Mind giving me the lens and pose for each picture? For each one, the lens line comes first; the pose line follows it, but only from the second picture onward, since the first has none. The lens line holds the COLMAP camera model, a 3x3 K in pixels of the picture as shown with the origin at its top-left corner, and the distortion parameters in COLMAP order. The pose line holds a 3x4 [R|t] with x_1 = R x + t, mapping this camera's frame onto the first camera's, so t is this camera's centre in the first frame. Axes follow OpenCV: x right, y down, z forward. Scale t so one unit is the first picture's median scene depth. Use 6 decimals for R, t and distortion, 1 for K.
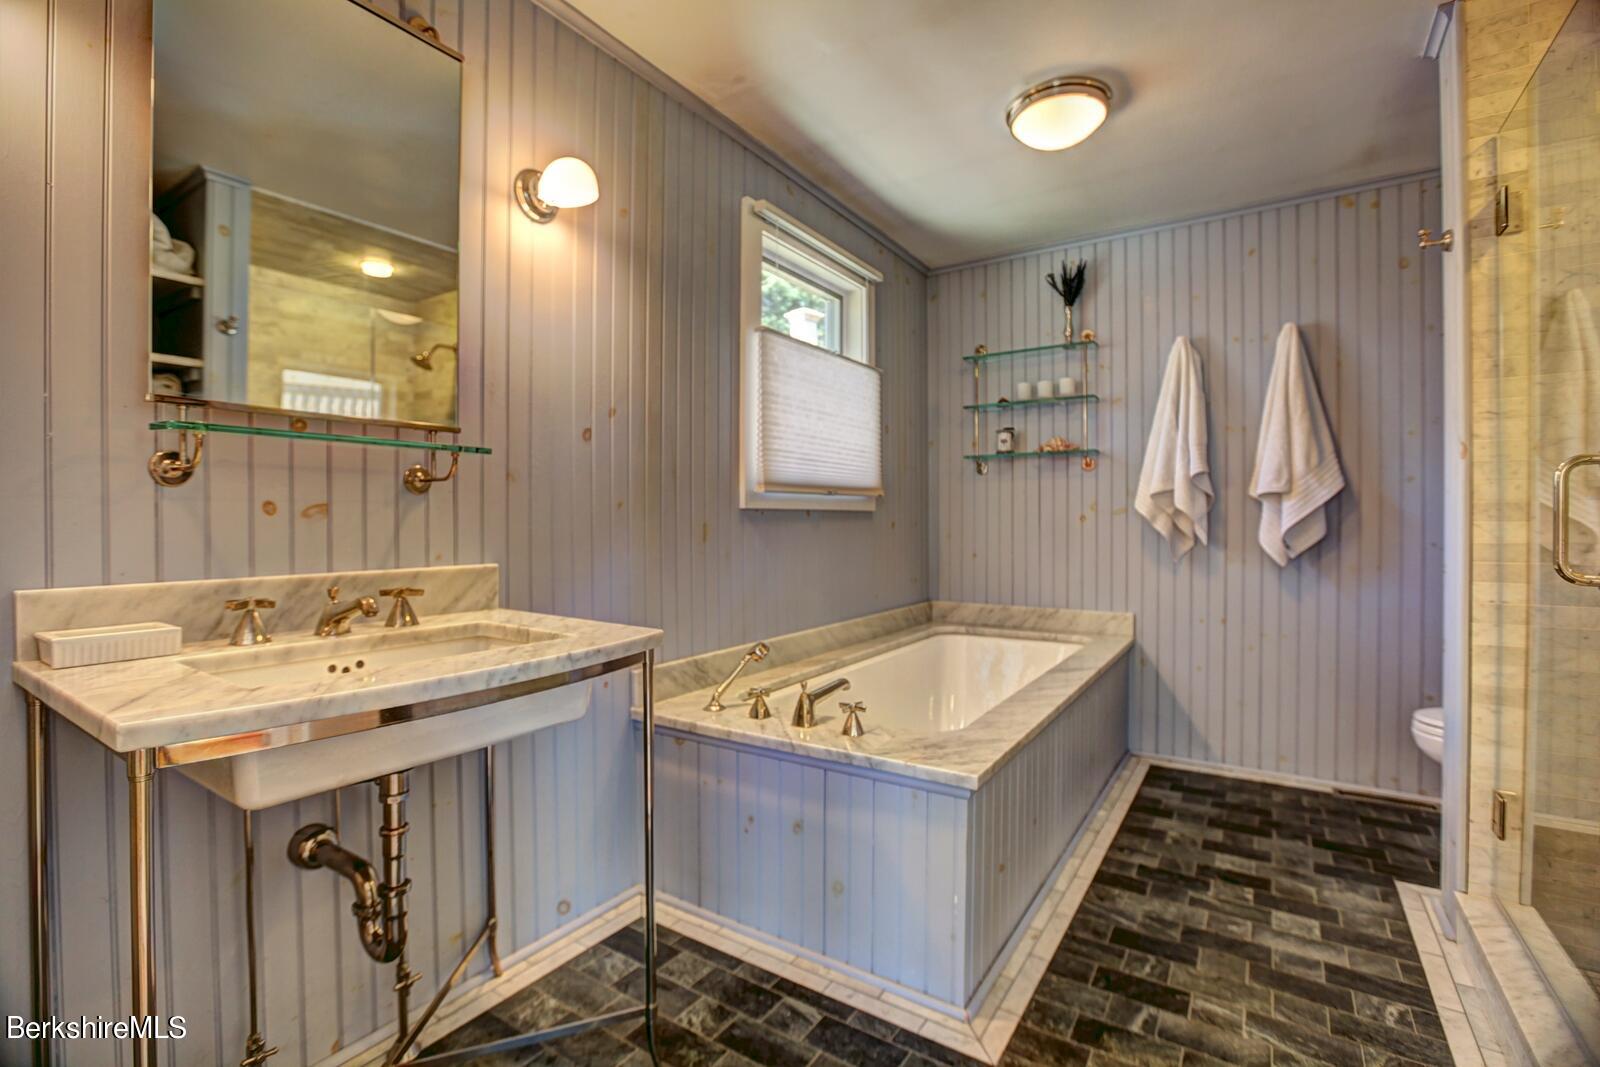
lens RADIAL K [[723.9, 0, 800.0], [0, 723.9, 533.5], [0, 0, 1]] dist [-0.044708, 0.017584]
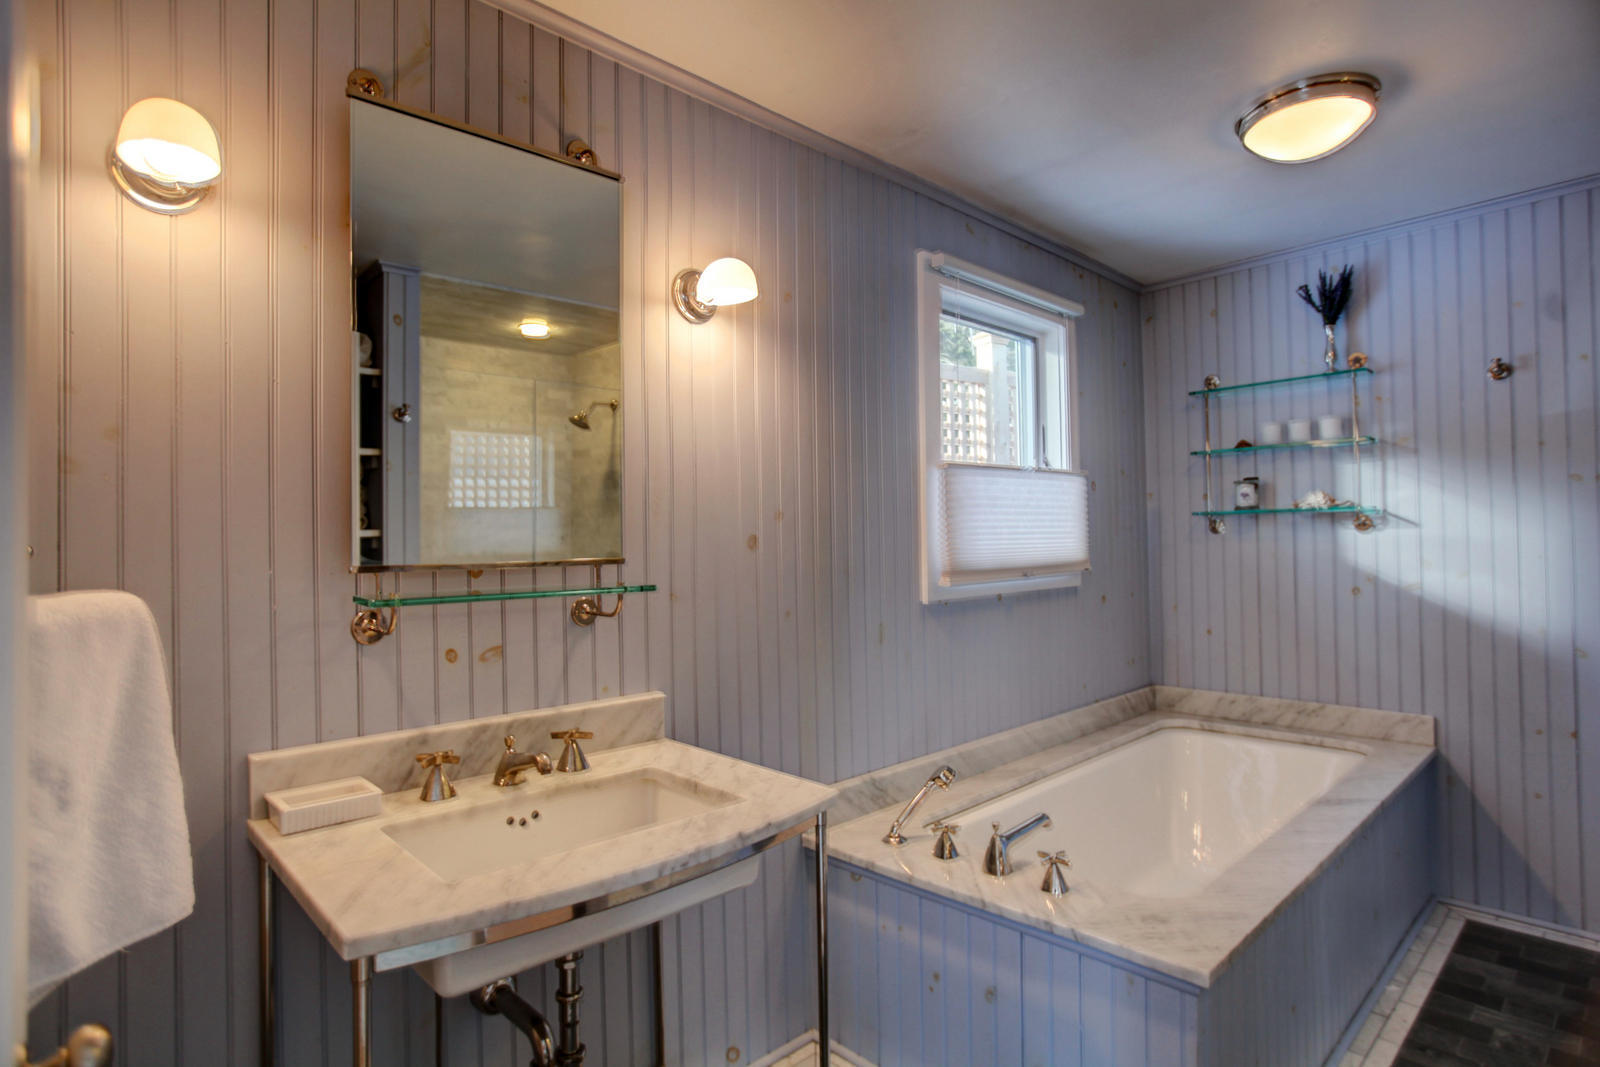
lens RADIAL K [[841.9, 0, 800.0], [0, 841.9, 533.5], [0, 0, 1]] dist [-0.039433, 0.028023]
pose [[0.974462, -0.018813, -0.223762, 0.006989], [0.015291, 0.999731, -0.017465, -0.117827], [0.224030, 0.013597, 0.974487, -0.037840]]
